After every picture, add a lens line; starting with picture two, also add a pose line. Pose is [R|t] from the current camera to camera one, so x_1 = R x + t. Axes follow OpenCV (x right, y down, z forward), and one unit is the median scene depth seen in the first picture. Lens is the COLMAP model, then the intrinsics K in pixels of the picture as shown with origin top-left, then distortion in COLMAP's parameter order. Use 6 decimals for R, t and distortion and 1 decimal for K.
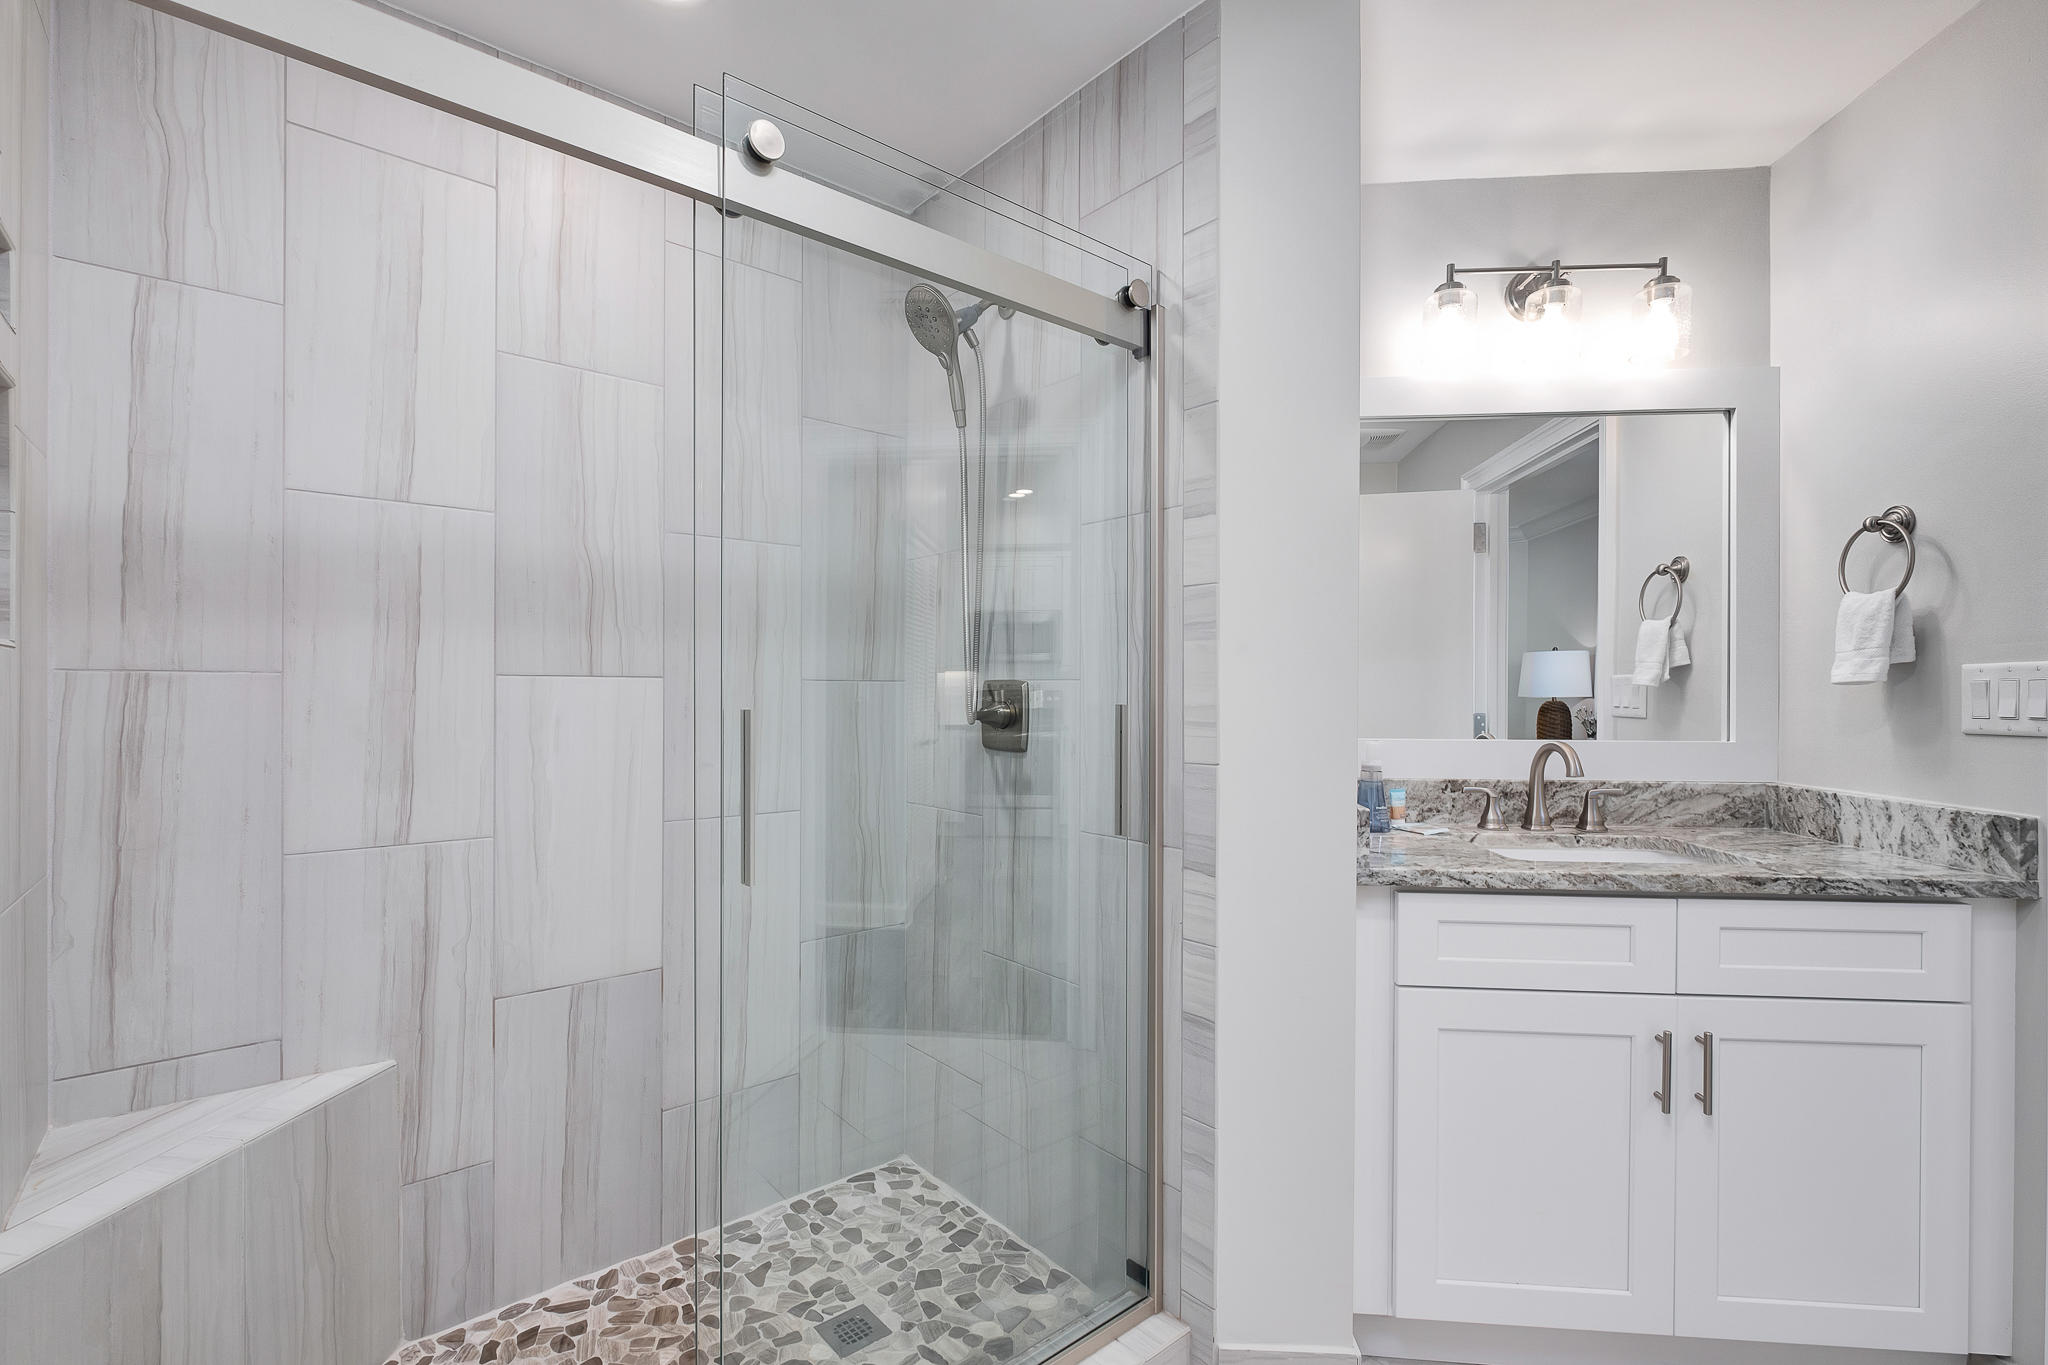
lens RADIAL K [[902.2, 0, 1025.1], [0, 902.2, 685.7], [0, 0, 1]] dist [-0.004380, 0.000994]
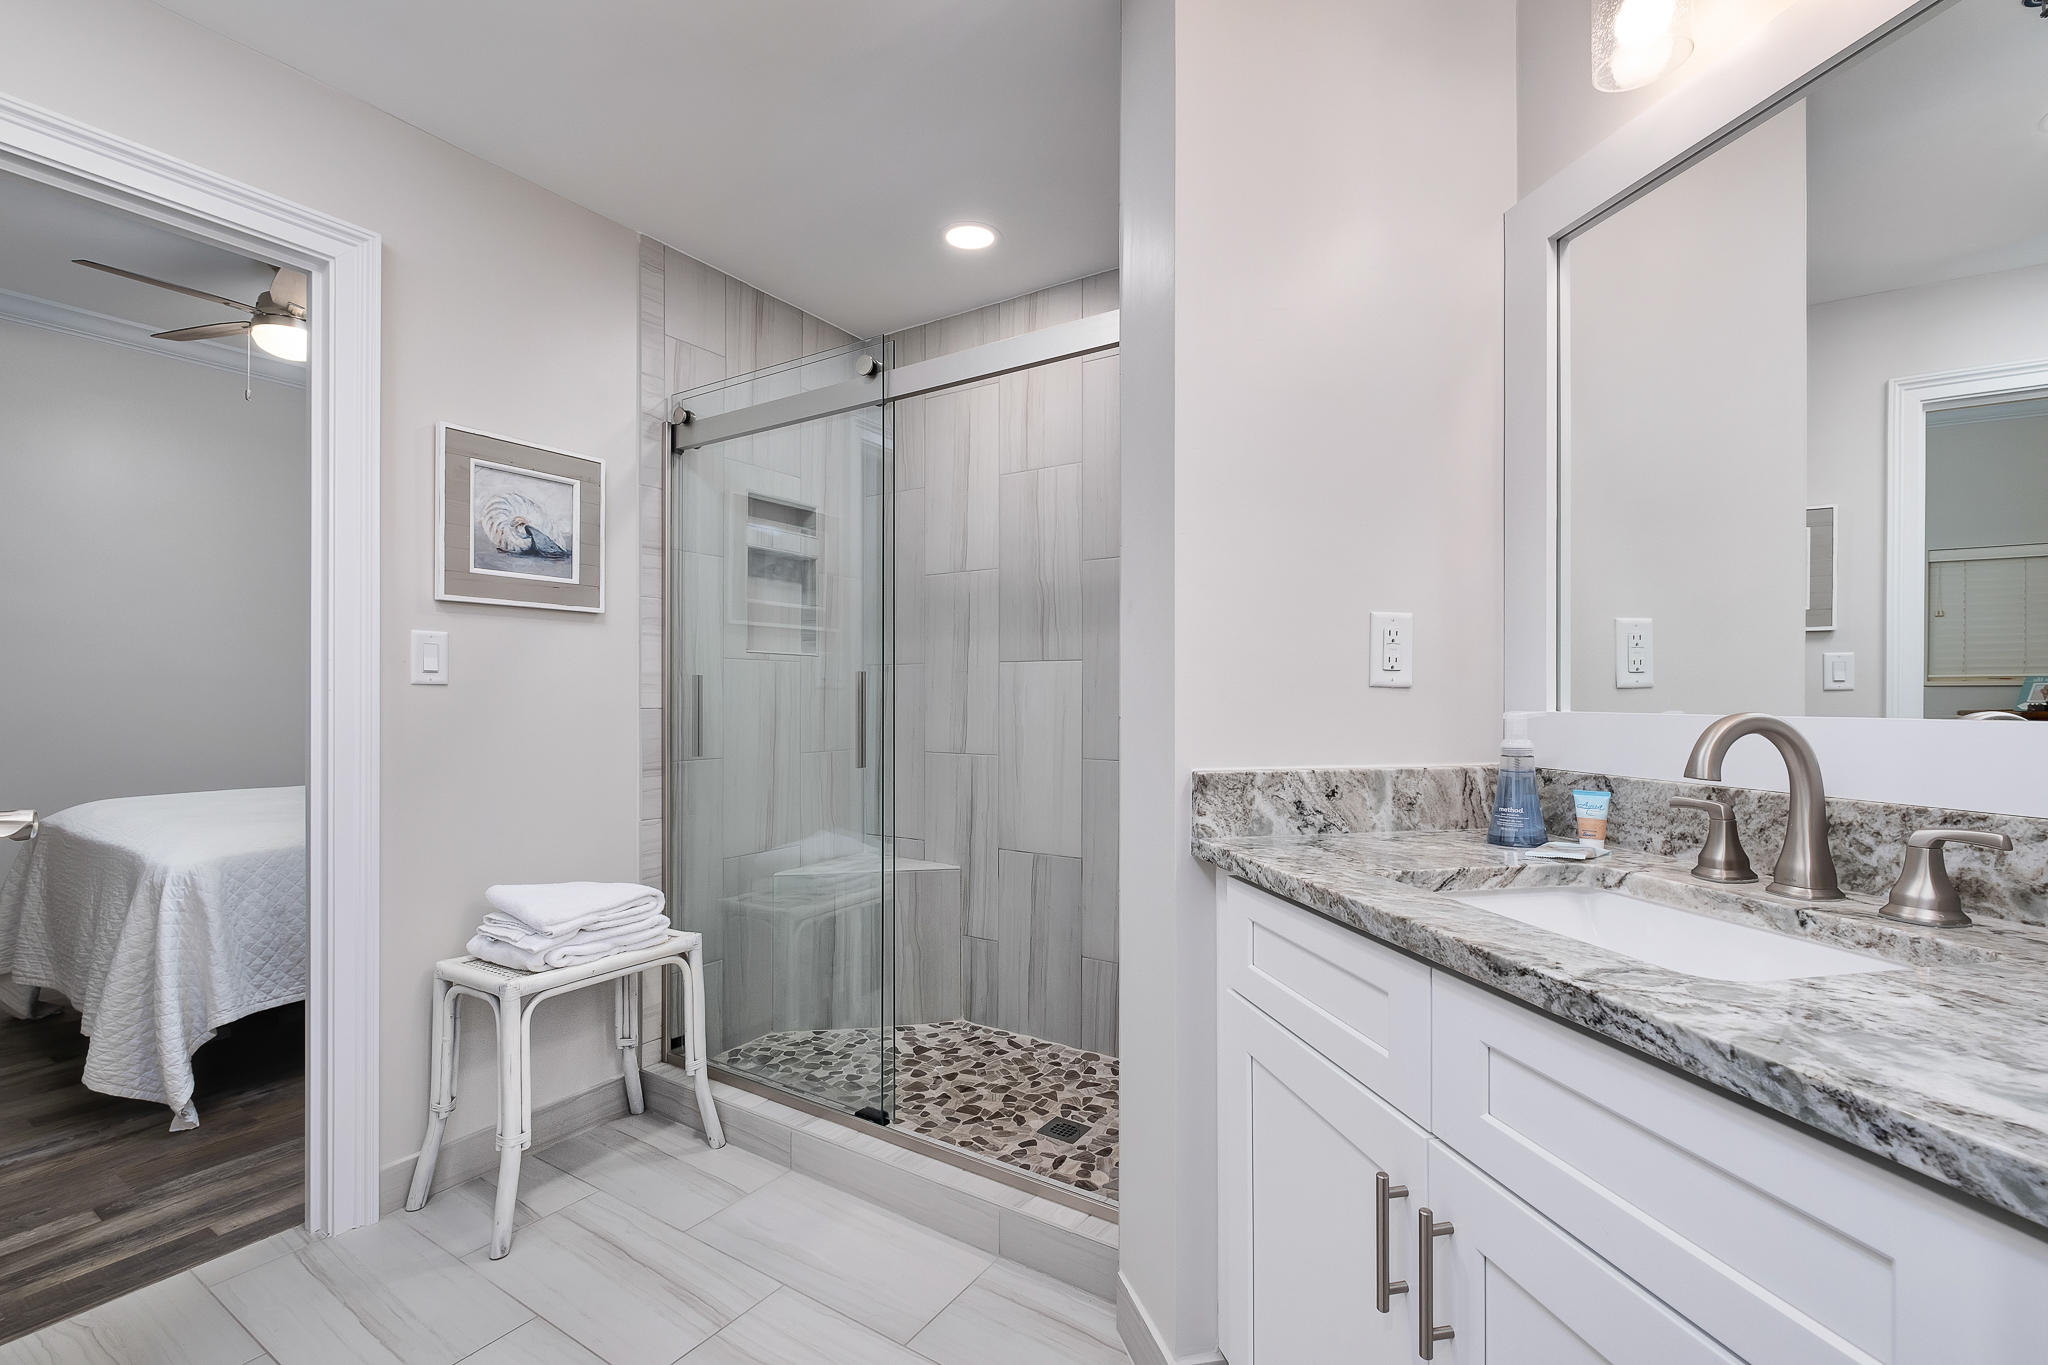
lens RADIAL K [[902.2, 0, 1024.5], [0, 902.2, 692.5], [0, 0, 1]] dist [-0.004380, 0.000994]
pose [[0.304209, -0.006404, -0.952584, 1.076239], [0.005396, 0.999973, -0.004999, 0.056490], [0.952590, -0.003619, 0.304235, 0.519489]]
